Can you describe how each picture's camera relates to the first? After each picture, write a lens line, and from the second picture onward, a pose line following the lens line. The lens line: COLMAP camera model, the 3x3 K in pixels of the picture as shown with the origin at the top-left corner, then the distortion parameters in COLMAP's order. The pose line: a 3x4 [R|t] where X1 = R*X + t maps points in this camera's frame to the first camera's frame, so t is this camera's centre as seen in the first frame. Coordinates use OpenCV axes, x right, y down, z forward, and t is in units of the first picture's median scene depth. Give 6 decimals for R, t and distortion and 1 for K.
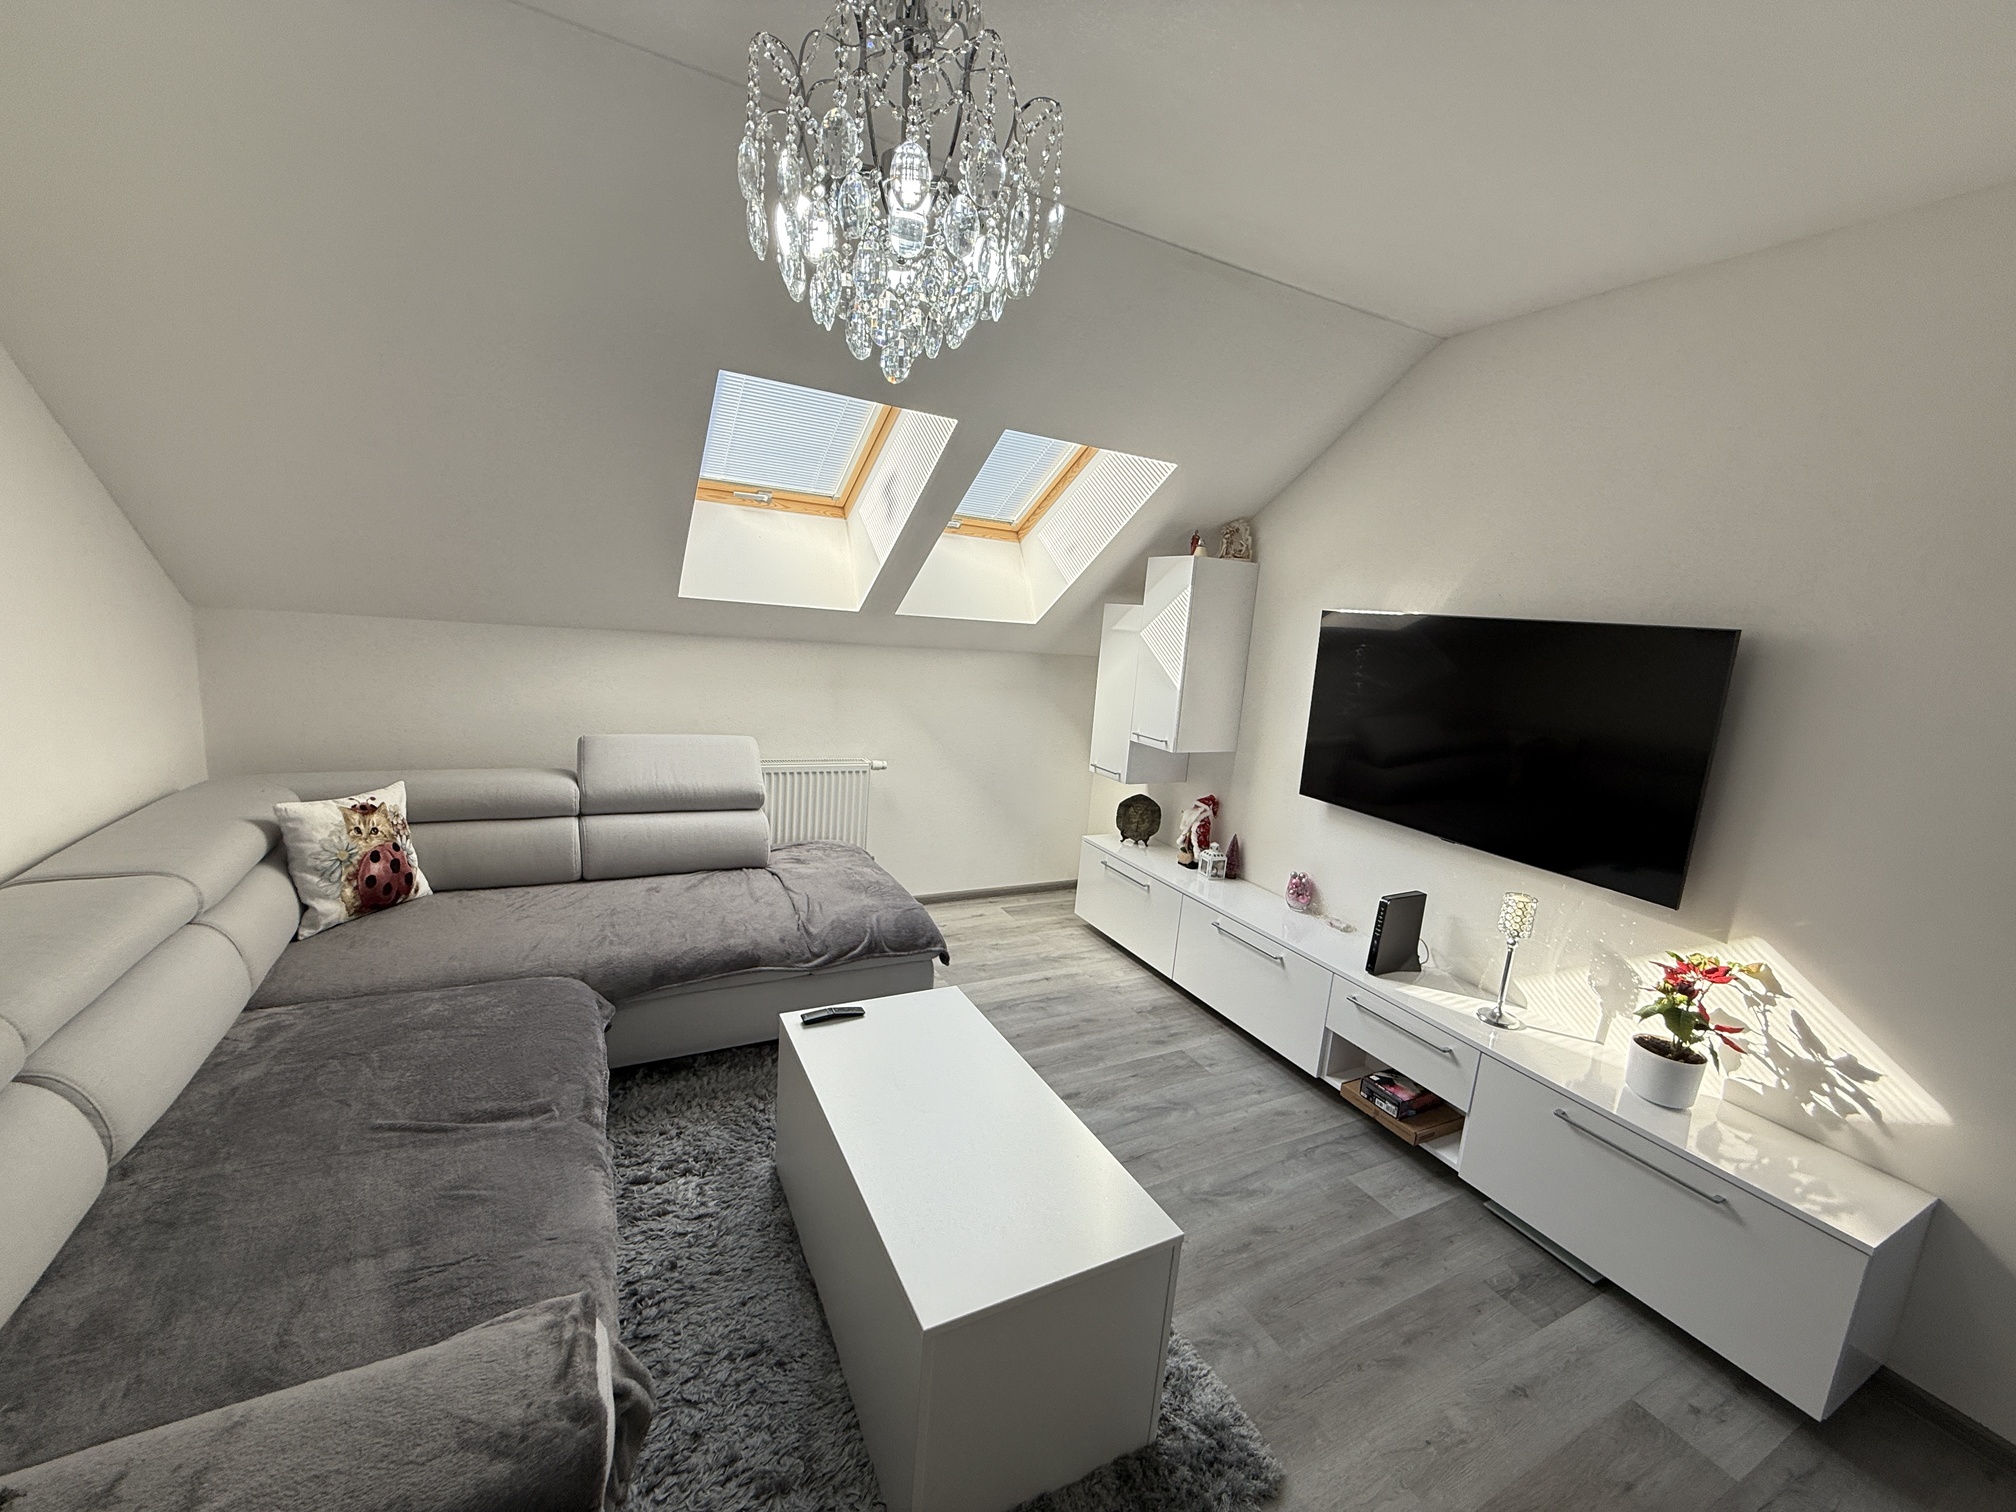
lens RADIAL K [[801.8, 0, 1001.8], [0, 801.8, 750.2], [0, 0, 1]] dist [-0.000232, 0.000074]
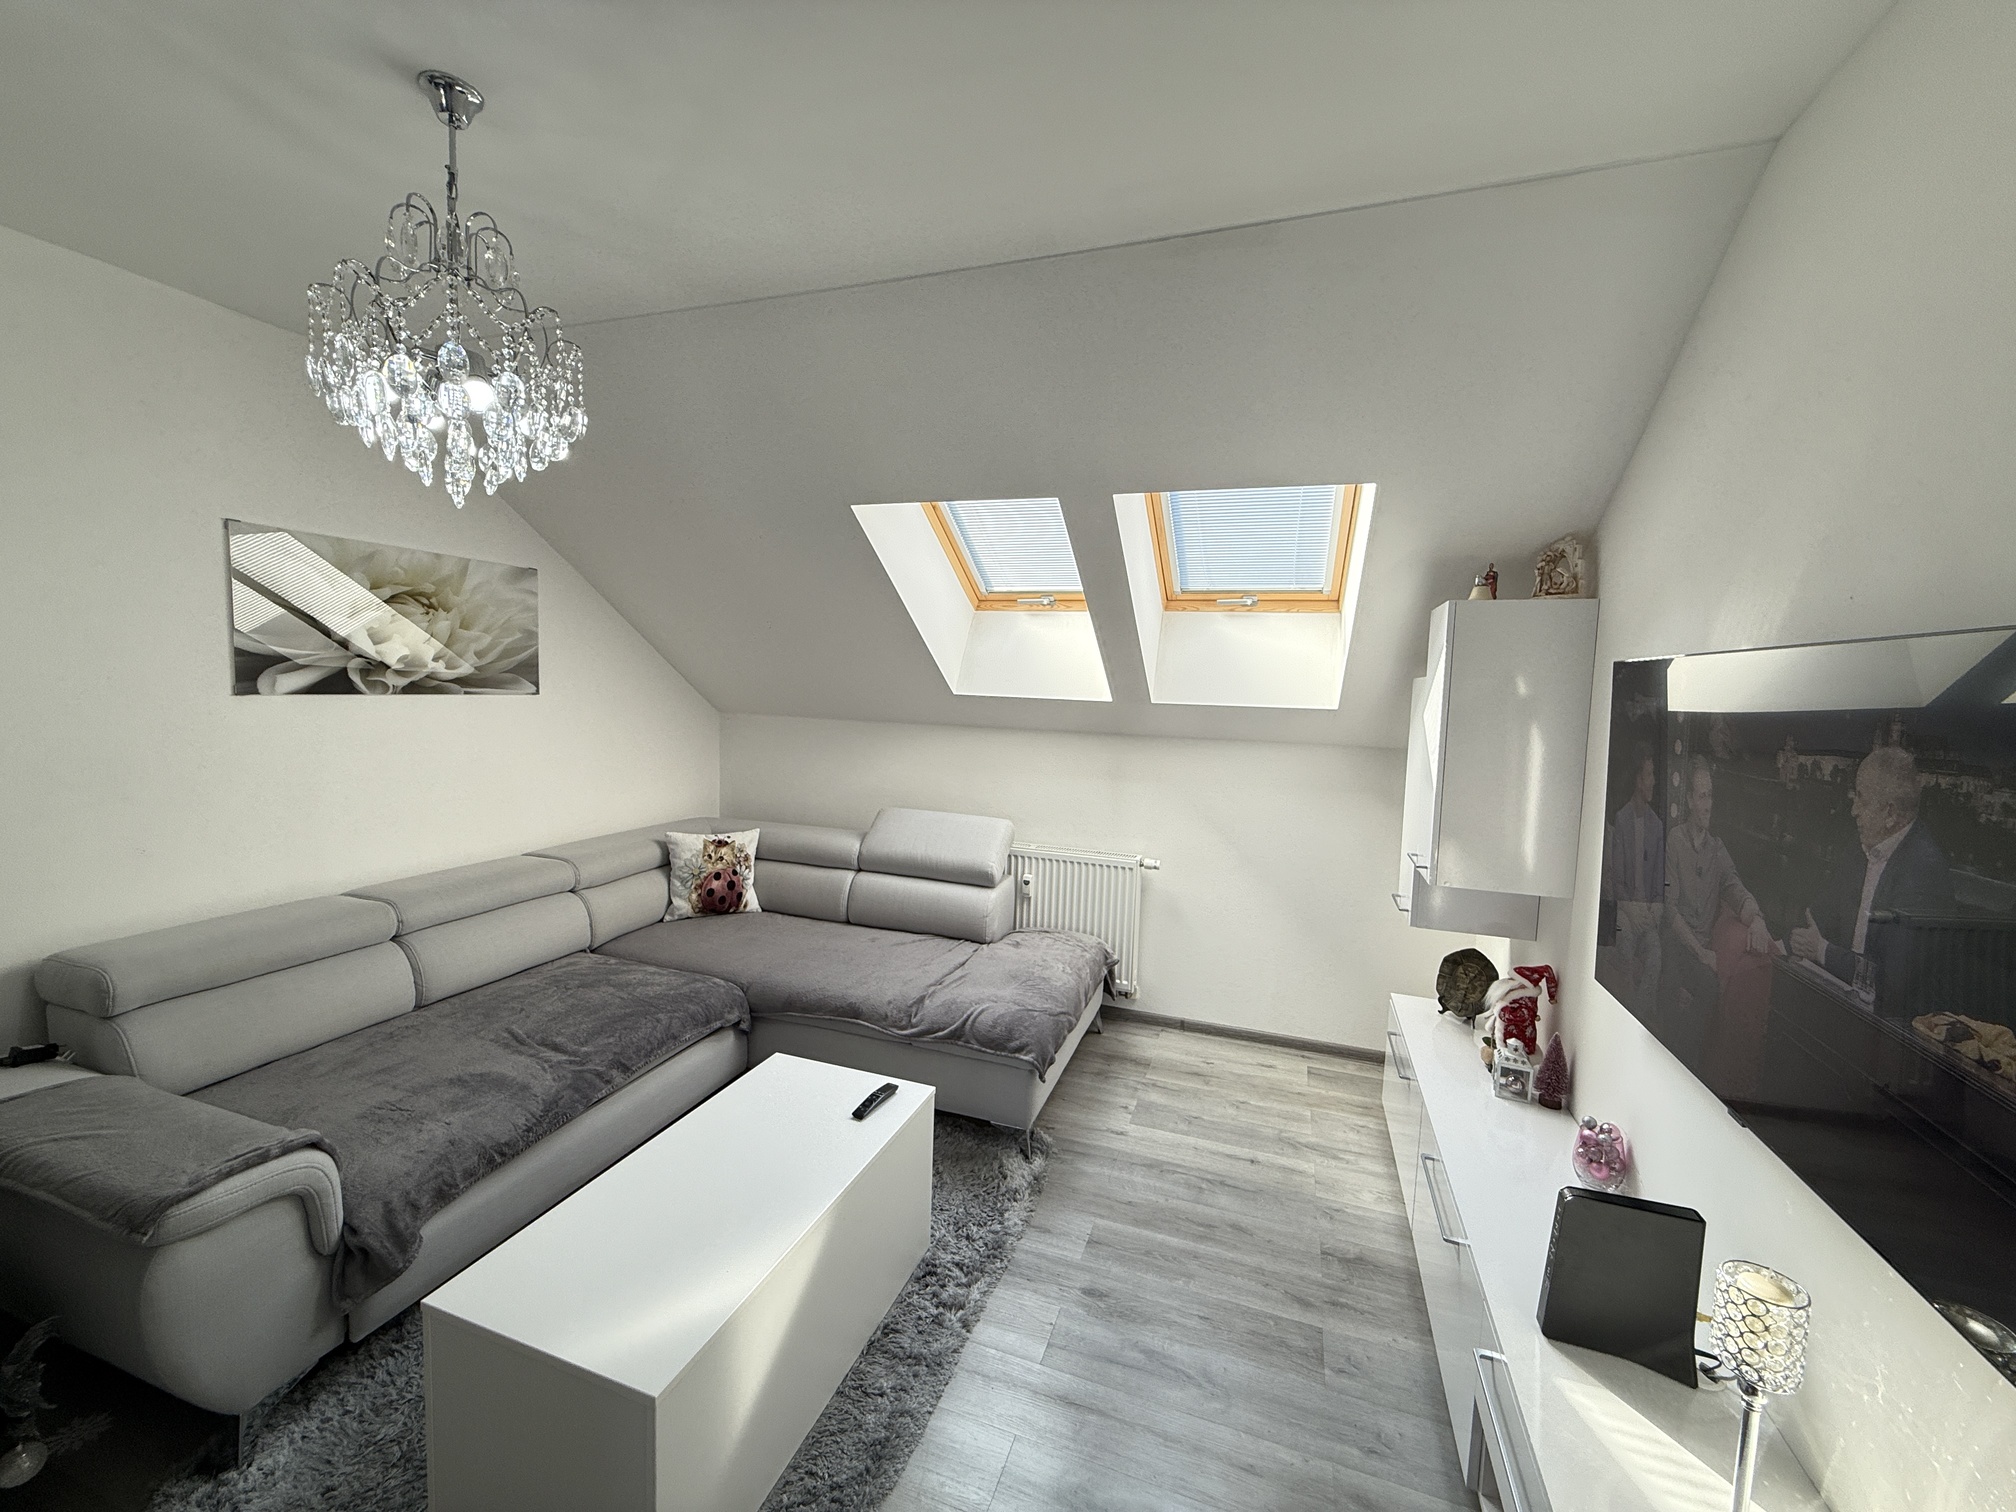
lens RADIAL K [[801.8, 0, 1009.7], [0, 801.8, 747.1], [0, 0, 1]] dist [-0.000232, 0.000074]
pose [[0.683968, -0.001031, -0.729511, 0.575034], [-0.103094, 0.989827, -0.098056, -0.010375], [0.722191, 0.142275, 0.676903, 0.321340]]
